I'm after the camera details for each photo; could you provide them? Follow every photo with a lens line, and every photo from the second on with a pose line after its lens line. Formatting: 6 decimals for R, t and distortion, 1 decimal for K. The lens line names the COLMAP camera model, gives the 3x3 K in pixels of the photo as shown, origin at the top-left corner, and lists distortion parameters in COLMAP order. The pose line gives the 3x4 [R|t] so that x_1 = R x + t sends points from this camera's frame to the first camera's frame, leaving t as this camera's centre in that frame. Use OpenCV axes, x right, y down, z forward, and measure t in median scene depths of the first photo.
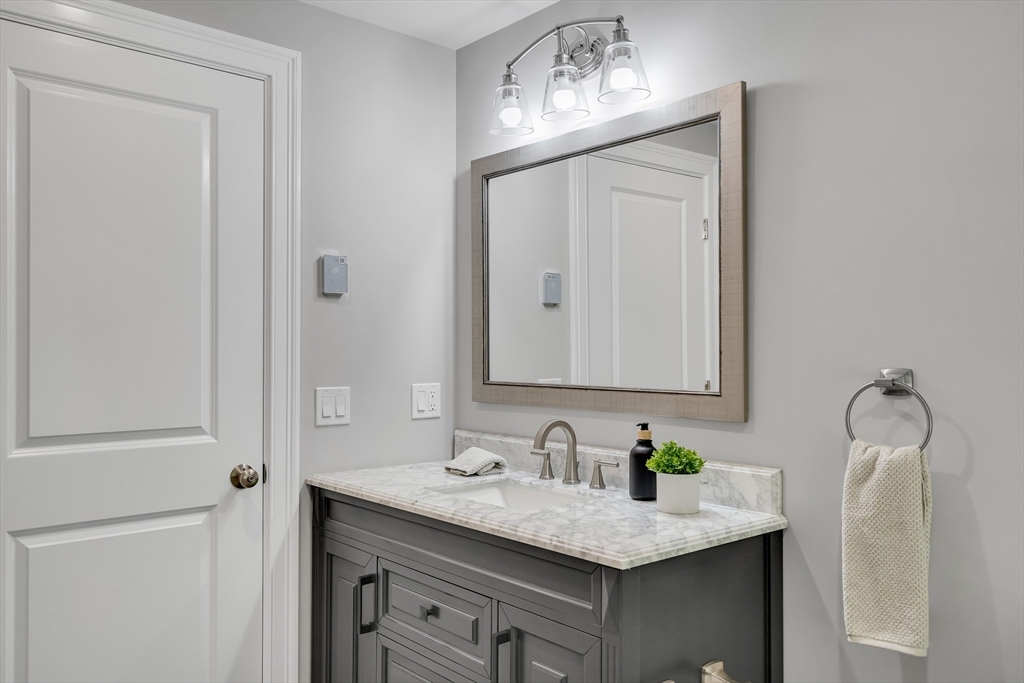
lens RADIAL K [[771.1, 0, 512.0], [0, 771.1, 341.5], [0, 0, 1]] dist [0.005822, 0.001570]
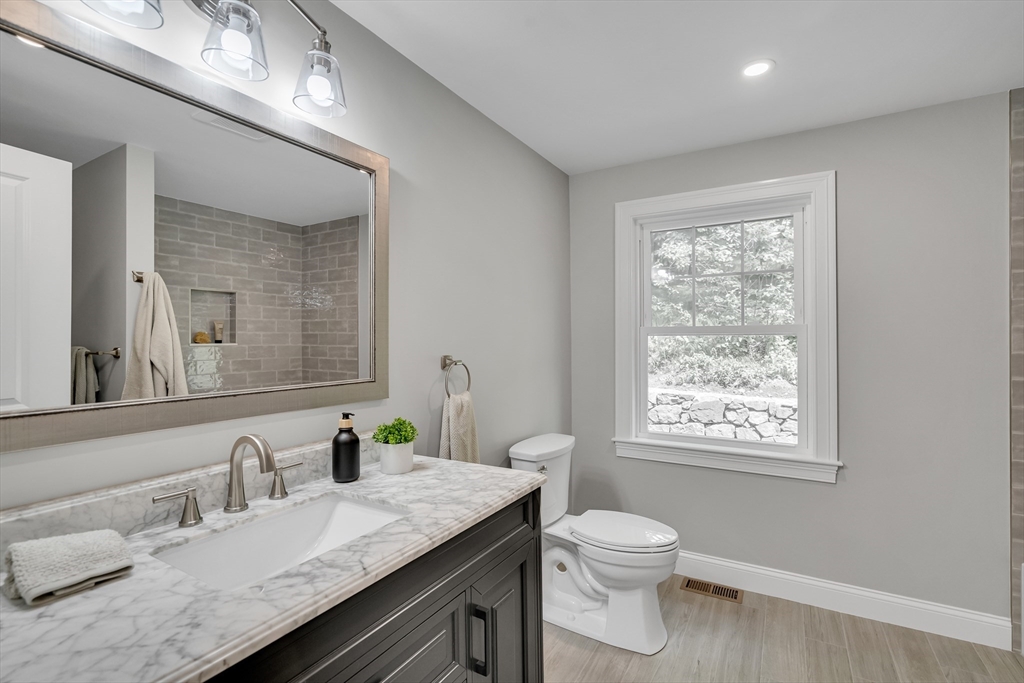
lens RADIAL K [[467.0, 0, 512.0], [0, 467.0, 341.5], [0, 0, 1]] dist [-0.000279, -0.000063]
pose [[-0.306427, 0.005754, 0.951877, -0.543611], [-0.008120, 0.999930, -0.008659, 0.006862], [-0.951859, -0.010383, -0.306359, 0.970220]]
